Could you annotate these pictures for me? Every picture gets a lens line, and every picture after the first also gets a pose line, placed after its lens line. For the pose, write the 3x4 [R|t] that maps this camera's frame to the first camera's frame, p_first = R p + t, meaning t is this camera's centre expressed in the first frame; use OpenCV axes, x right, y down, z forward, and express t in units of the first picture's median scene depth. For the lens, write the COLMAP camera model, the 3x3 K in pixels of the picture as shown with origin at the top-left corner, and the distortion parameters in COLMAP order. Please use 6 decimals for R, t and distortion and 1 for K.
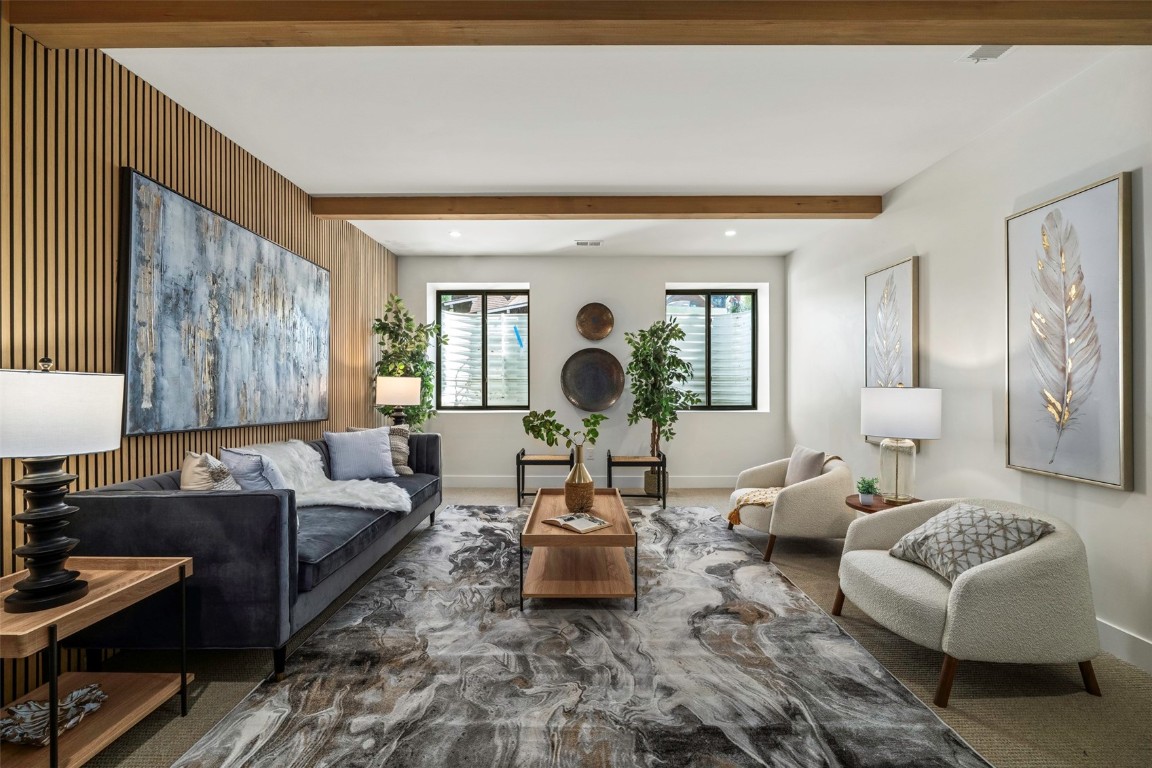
lens RADIAL K [[503.5, 0, 576.0], [0, 503.5, 384.0], [0, 0, 1]] dist [-0.003063, 0.000196]
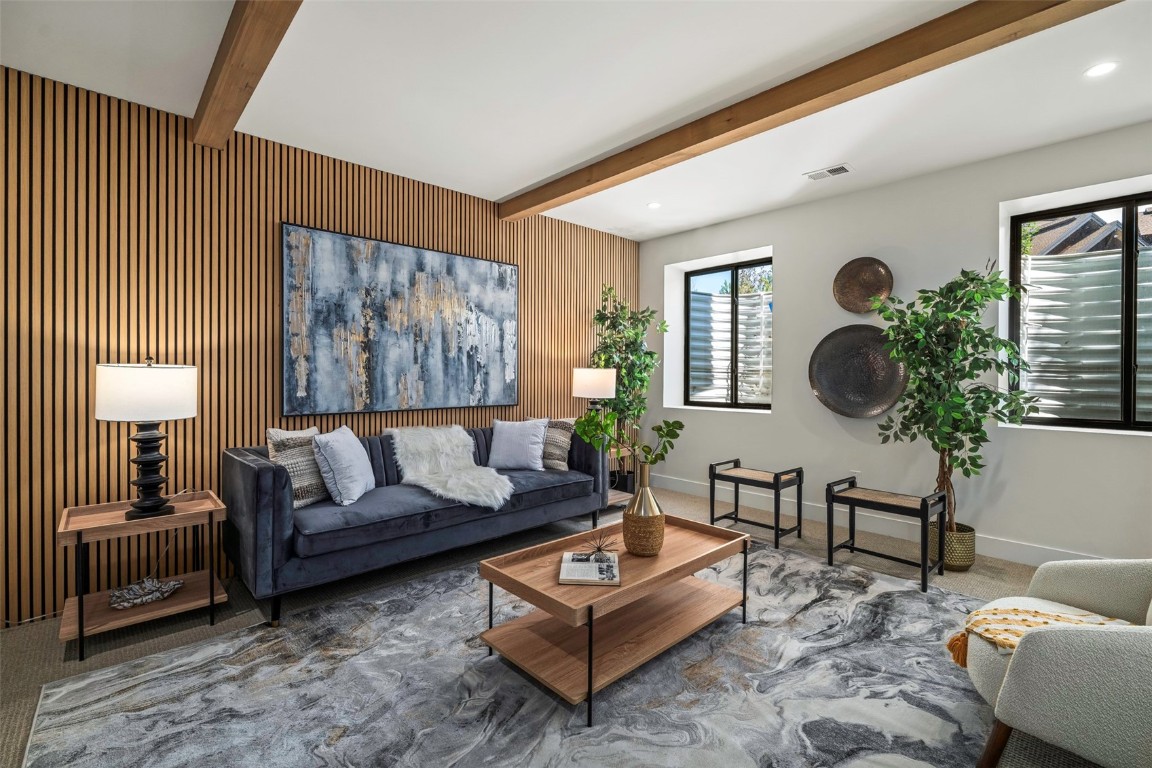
lens RADIAL K [[508.3, 0, 574.7], [0, 508.3, 387.3], [0, 0, 1]] dist [-0.002327, 0.000464]
pose [[0.680634, 0.029015, -0.732049, 0.605343], [0.000801, 0.999185, 0.040348, -0.028196], [0.732624, -0.028049, 0.680056, 0.553389]]
